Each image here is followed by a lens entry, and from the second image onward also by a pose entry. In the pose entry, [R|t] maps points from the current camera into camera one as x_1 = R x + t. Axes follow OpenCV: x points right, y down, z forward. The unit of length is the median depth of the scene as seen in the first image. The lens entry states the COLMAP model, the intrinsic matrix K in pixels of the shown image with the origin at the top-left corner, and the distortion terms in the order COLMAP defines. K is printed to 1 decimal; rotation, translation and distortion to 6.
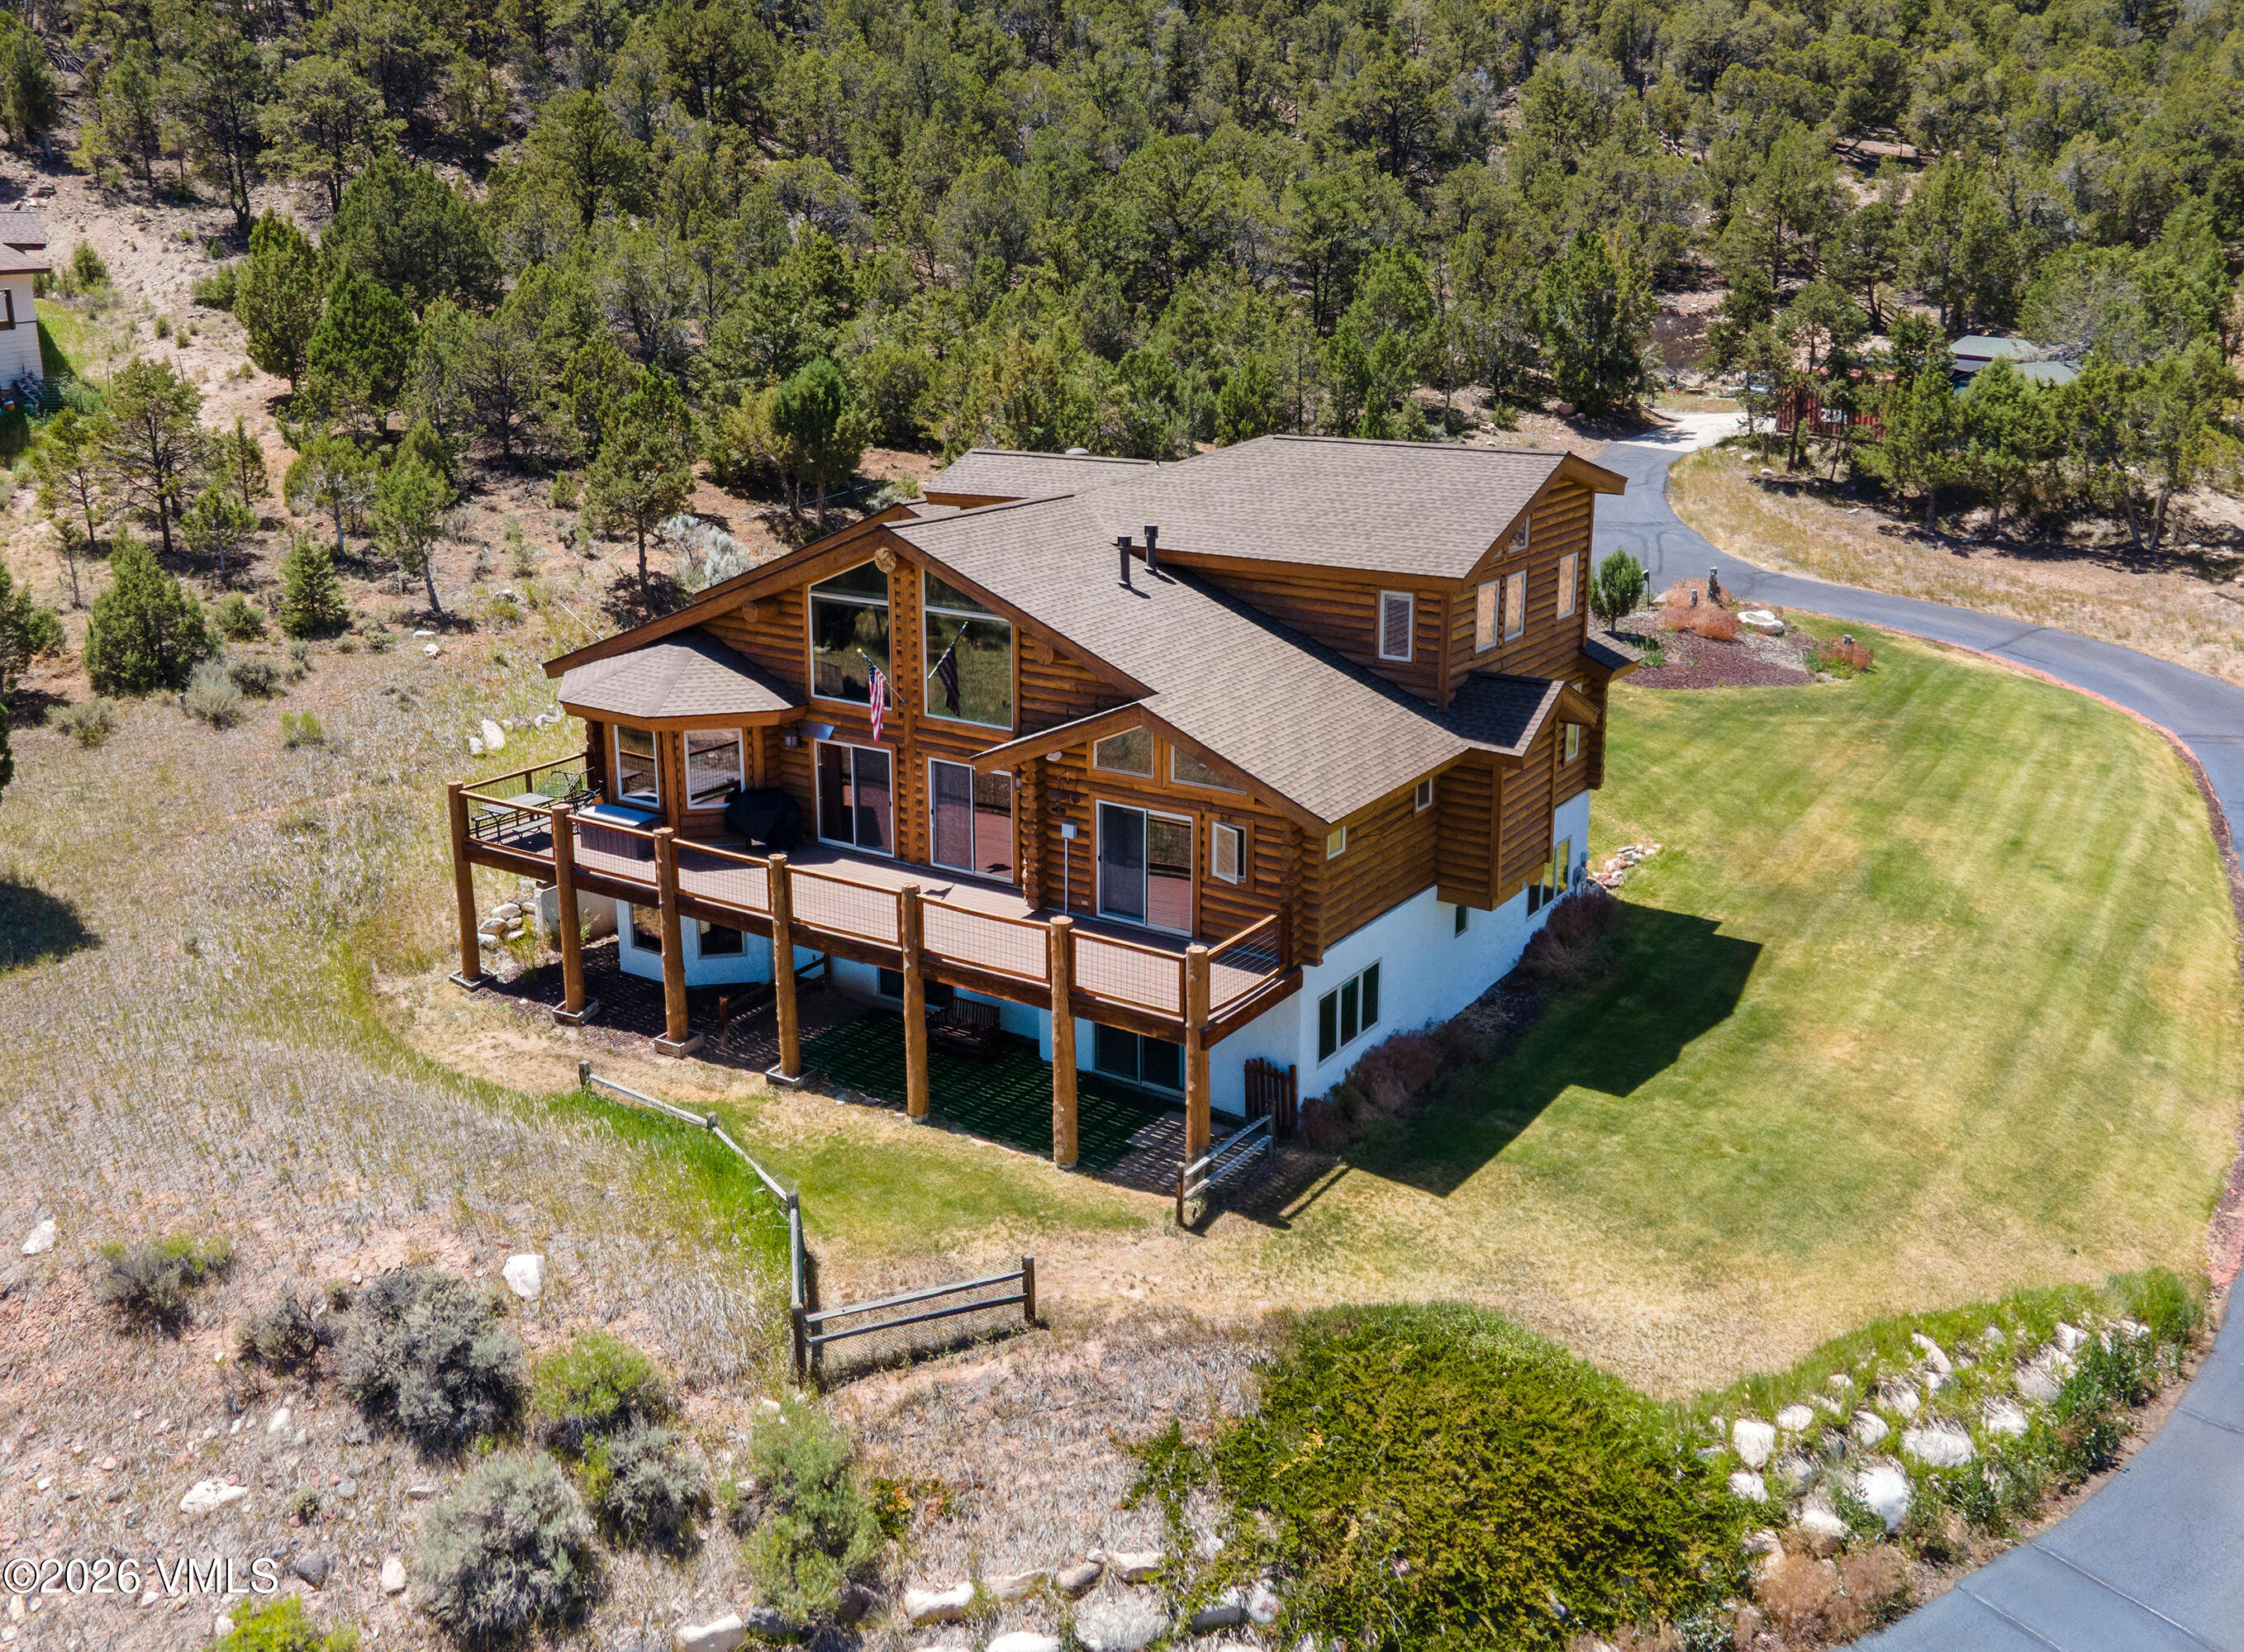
lens RADIAL K [[2033.2, 0, 1110.1], [0, 2033.2, 586.0], [0, 0, 1]] dist [0.027414, 0.009237]
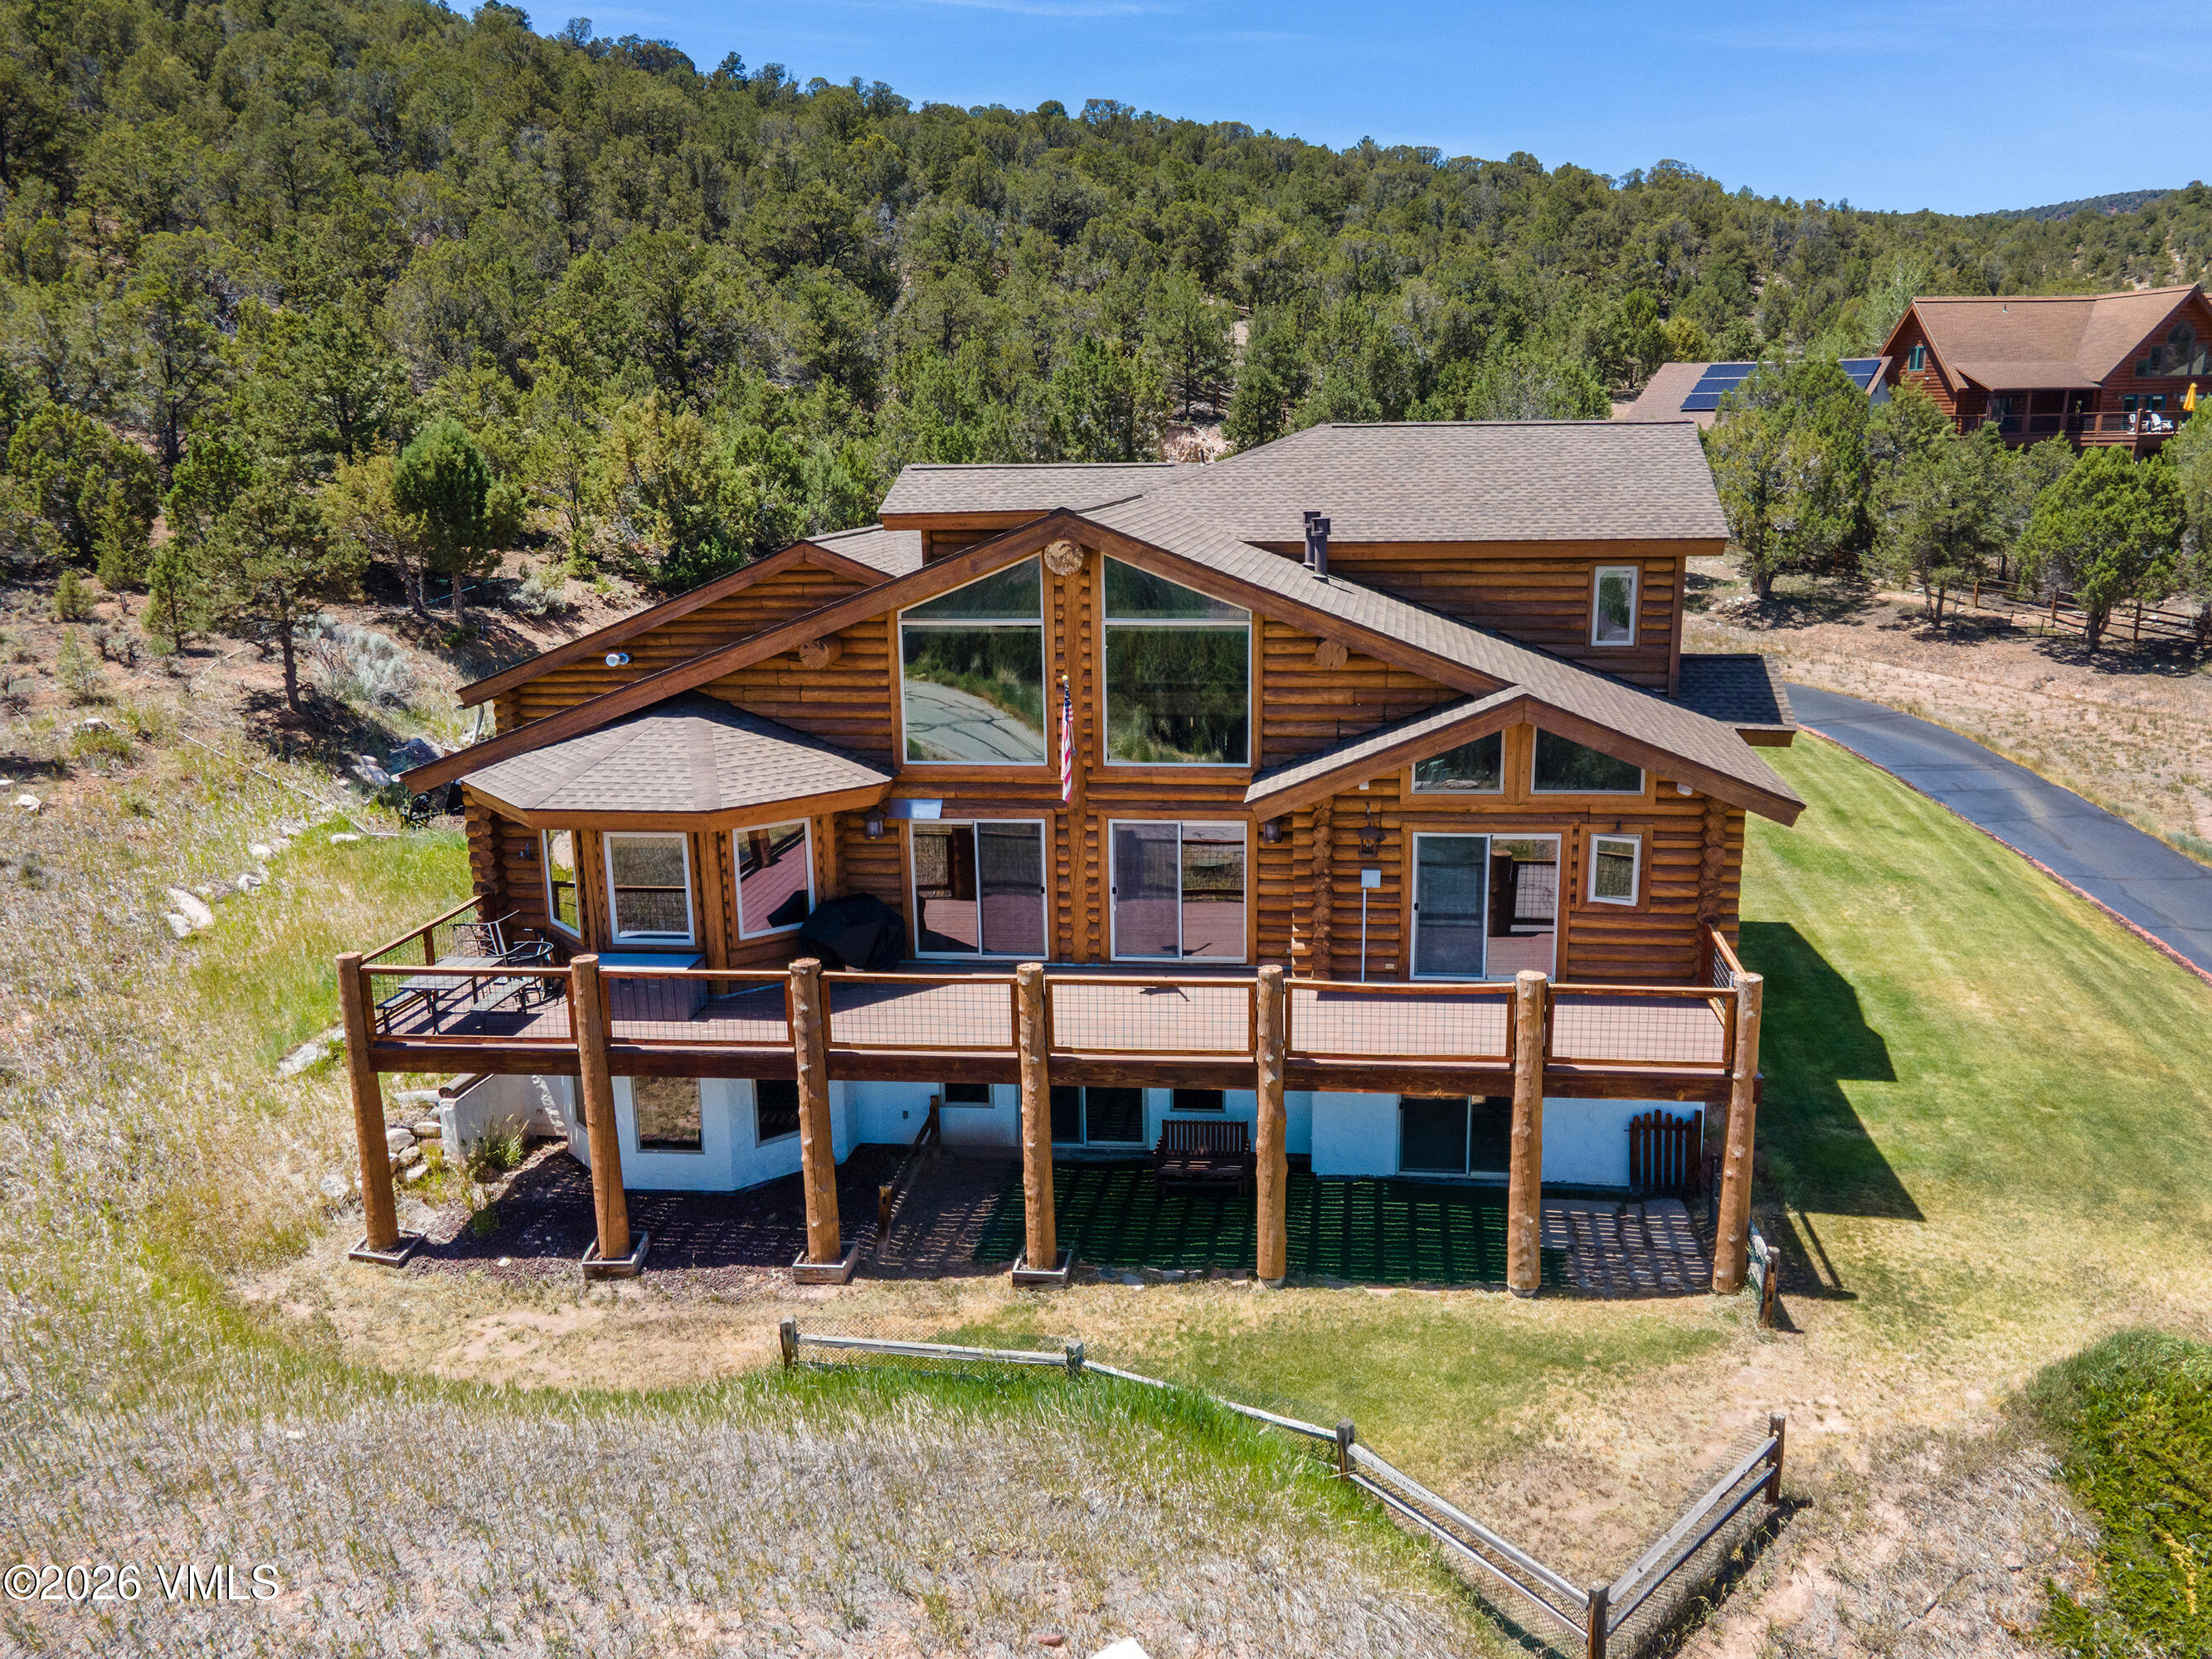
lens RADIAL K [[1719.7, 0, 1253.2], [0, 1719.7, 841.2], [0, 0, 1]] dist [-0.002785, 0.103311]
pose [[0.876775, -0.119099, 0.465920, -0.325551], [0.090757, 0.992417, 0.082895, 0.042135], [-0.472259, -0.030395, 0.880935, 0.392237]]
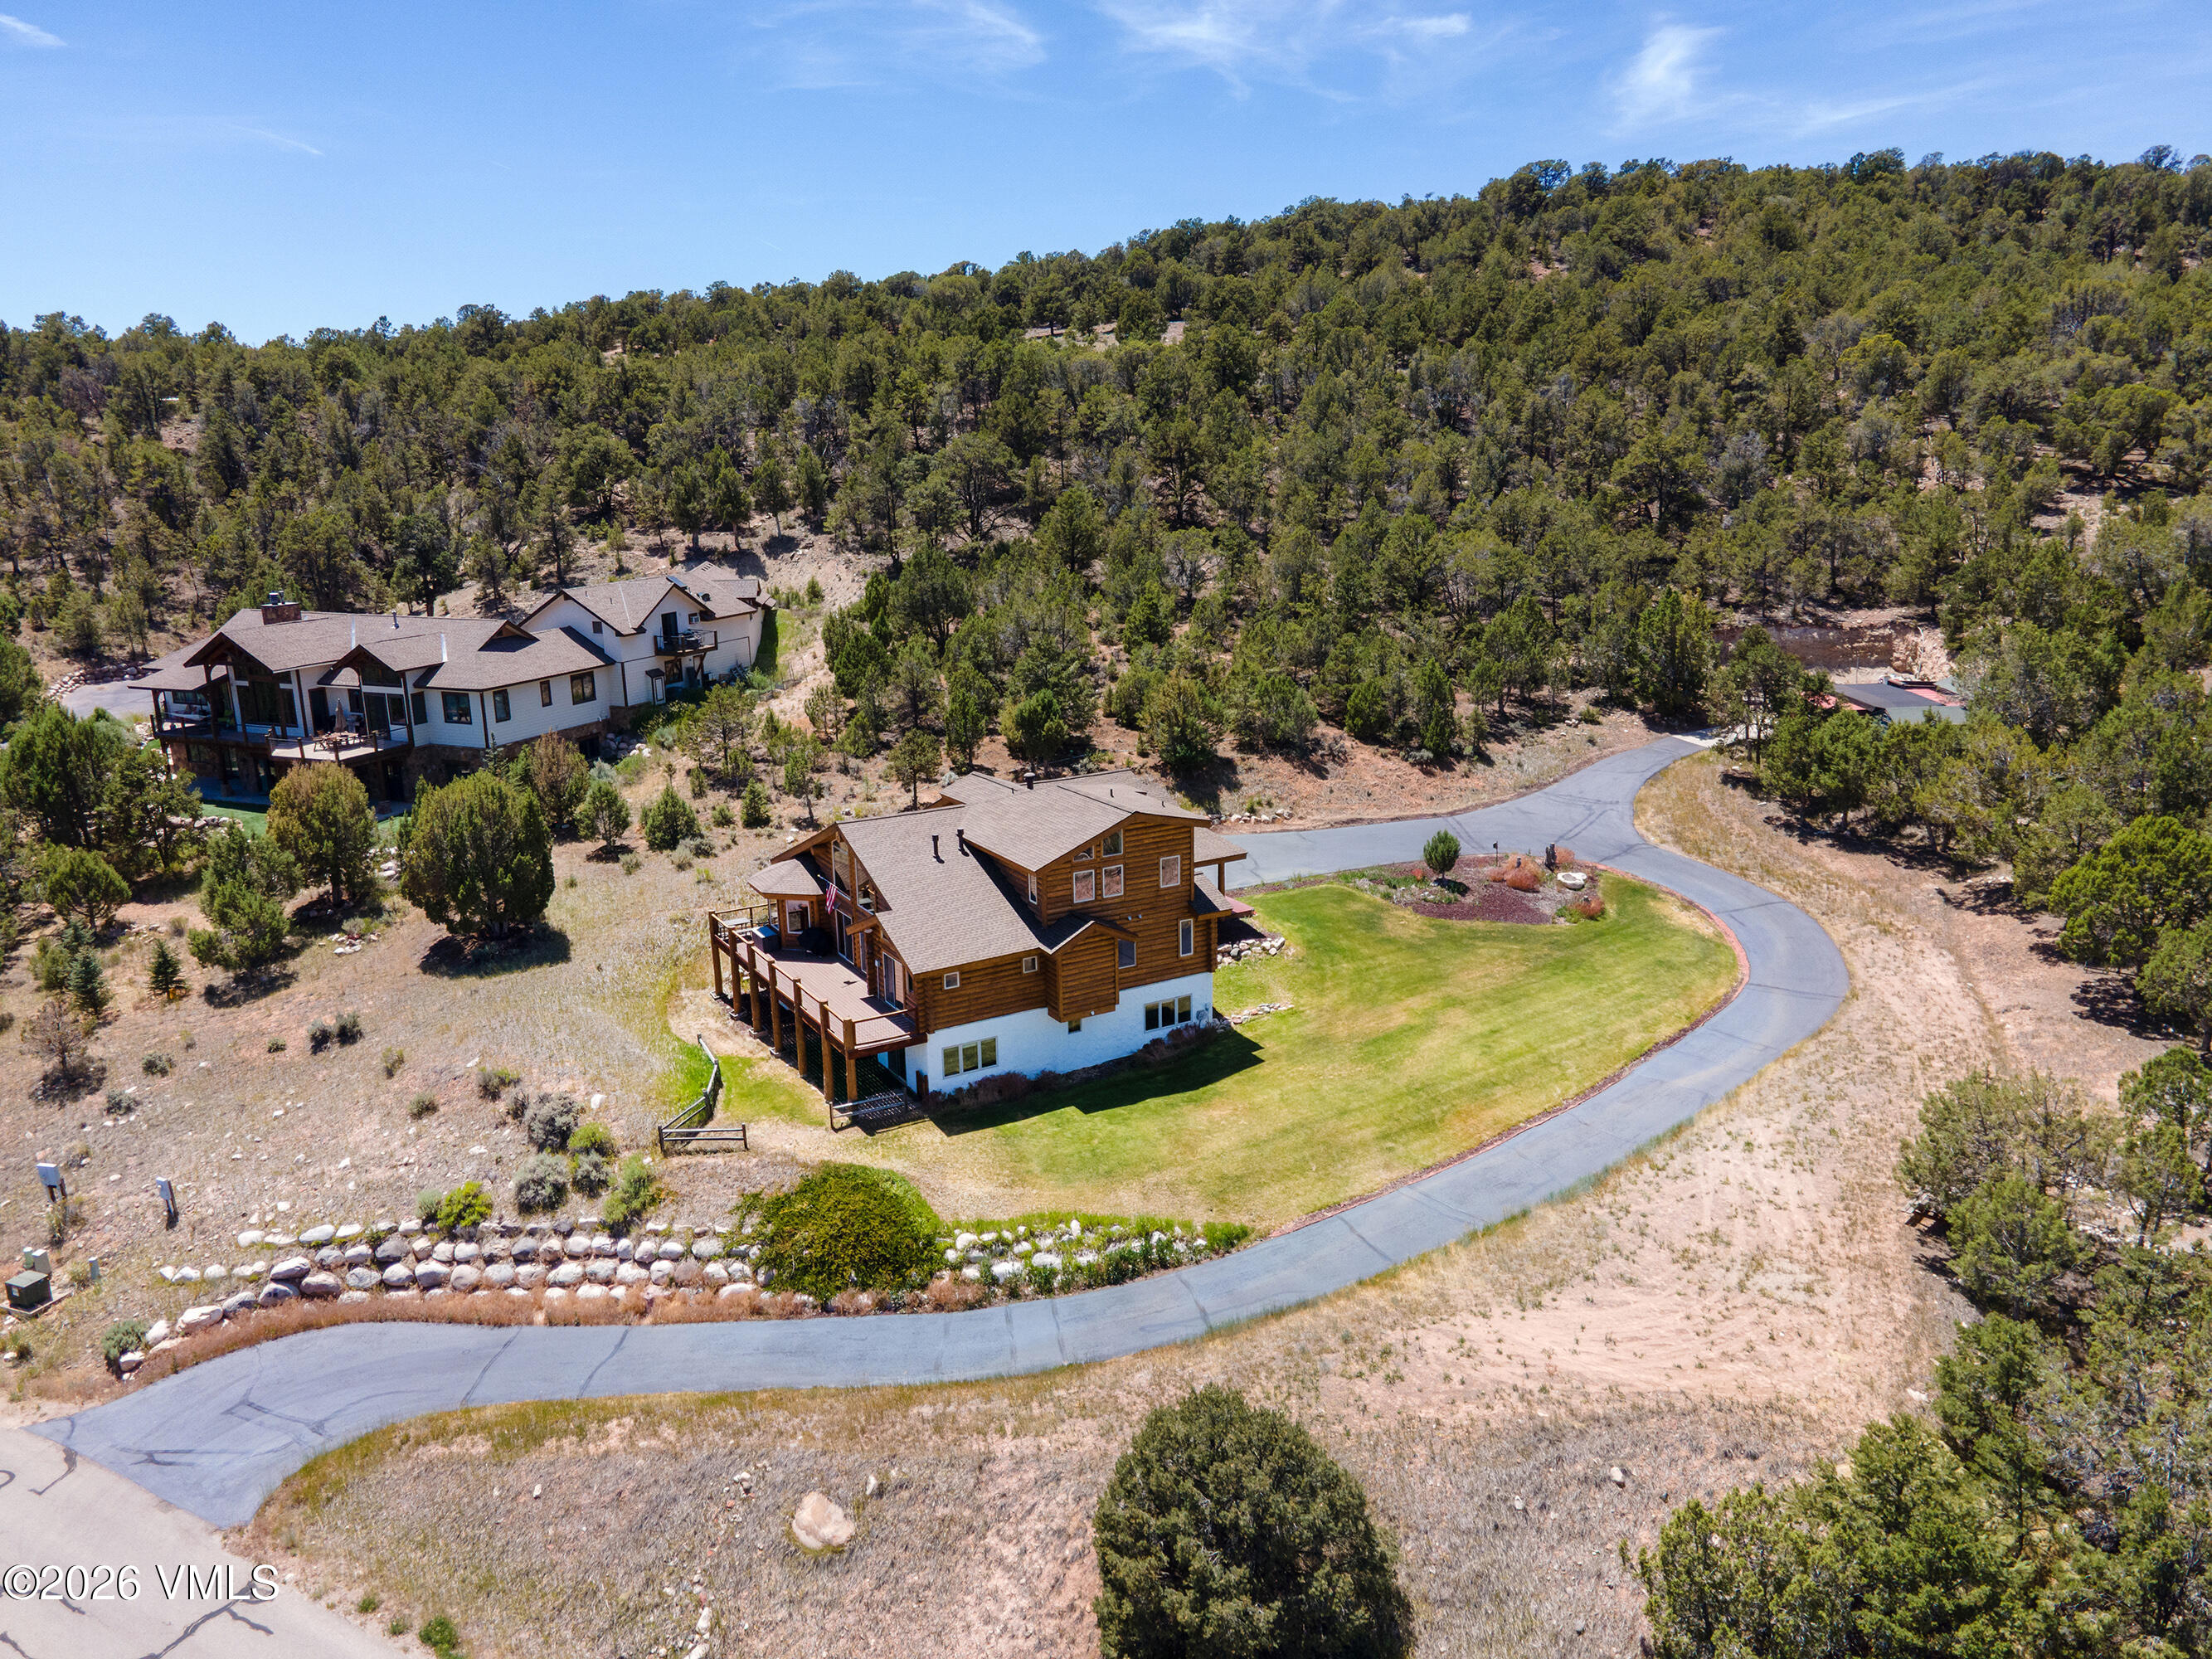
lens RADIAL K [[1572.9, 0, 1106.0], [0, 1572.9, 829.5], [0, 0, 1]] dist [0.002450, 0.071910]
pose [[0.904493, 0.082647, -0.418403, 0.840747], [-0.055497, 0.995511, 0.076672, -0.159490], [0.422862, -0.046129, 0.905019, -0.428526]]
